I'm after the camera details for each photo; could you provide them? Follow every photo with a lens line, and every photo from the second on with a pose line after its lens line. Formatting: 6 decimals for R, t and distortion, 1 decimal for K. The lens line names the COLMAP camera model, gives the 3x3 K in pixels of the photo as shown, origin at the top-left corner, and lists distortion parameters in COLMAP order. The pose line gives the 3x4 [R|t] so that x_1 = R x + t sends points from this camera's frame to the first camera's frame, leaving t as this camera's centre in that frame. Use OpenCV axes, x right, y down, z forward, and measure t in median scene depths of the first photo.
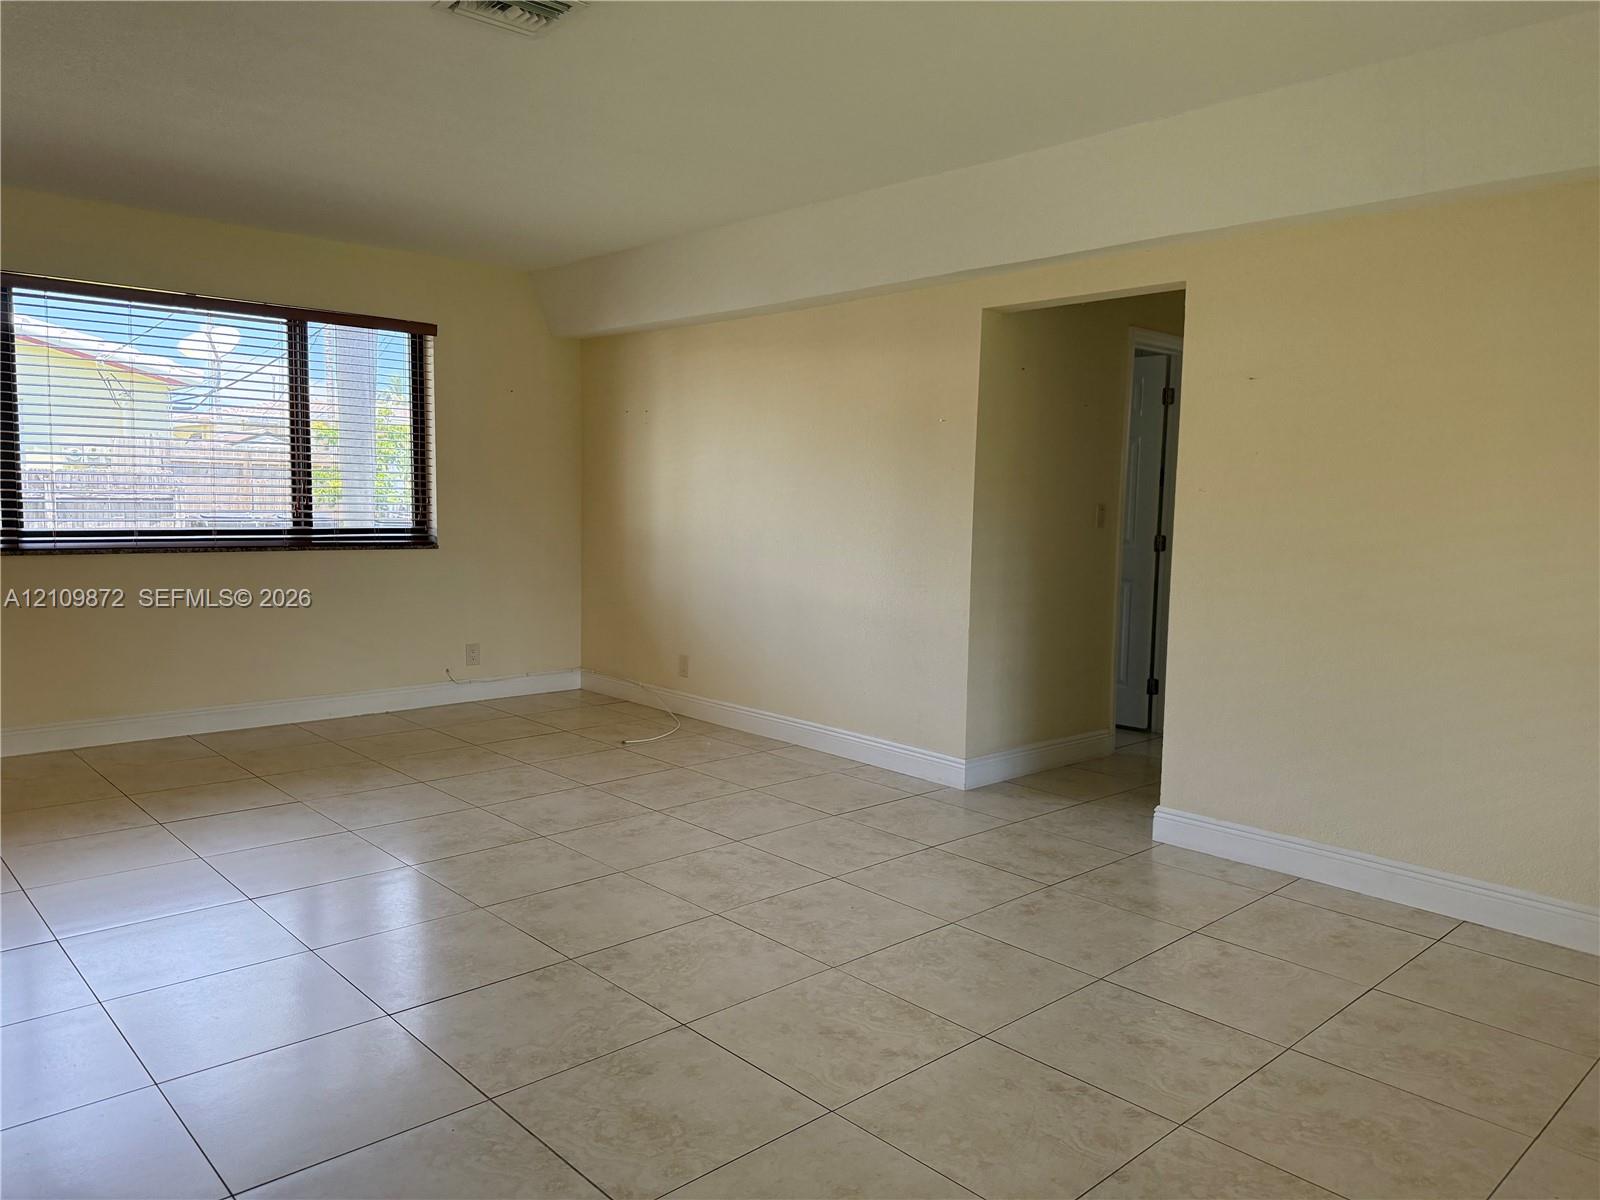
lens RADIAL K [[1126.3, 0, 800.9], [0, 1126.3, 600.8], [0, 0, 1]] dist [0.054605, -0.066898]
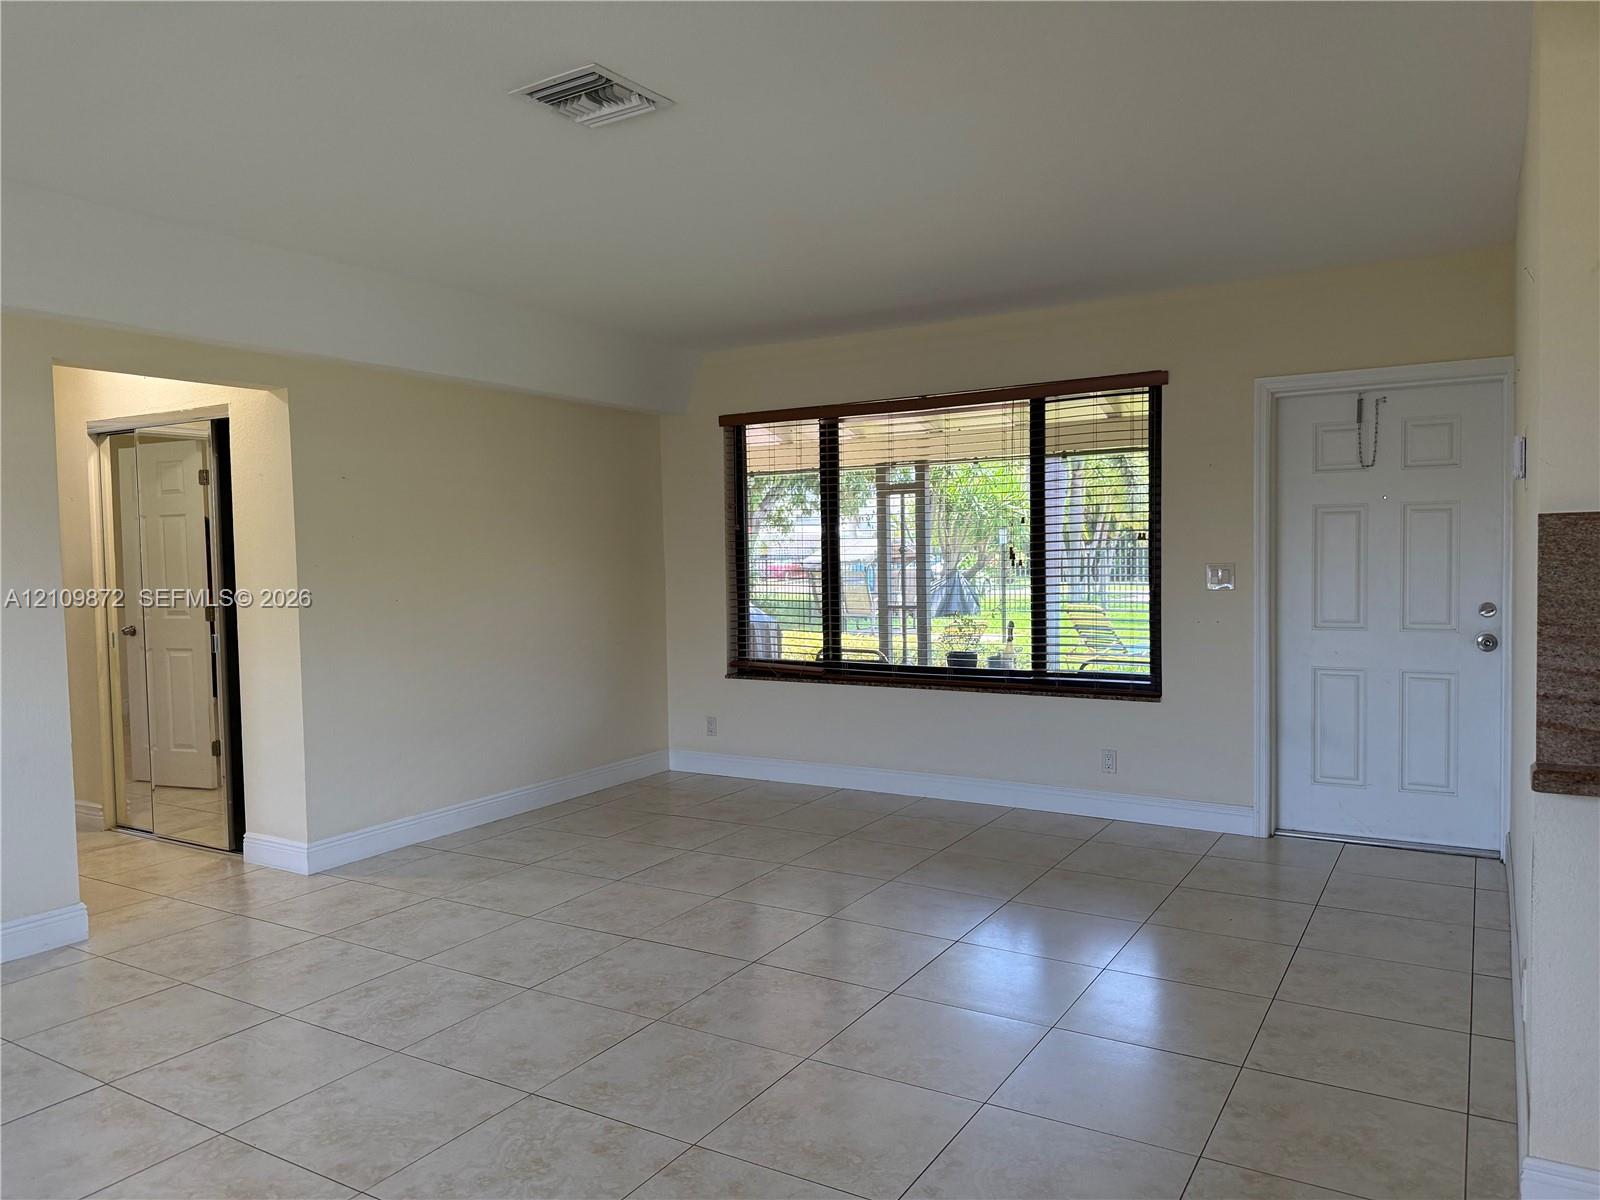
lens RADIAL K [[1126.3, 0, 800.3], [0, 1126.3, 597.4], [0, 0, 1]] dist [0.054605, -0.066898]
pose [[-0.276063, -0.061025, 0.959200, -1.077541], [0.098634, 0.990915, 0.091430, -0.144124], [-0.956065, 0.119850, -0.267536, 0.957117]]
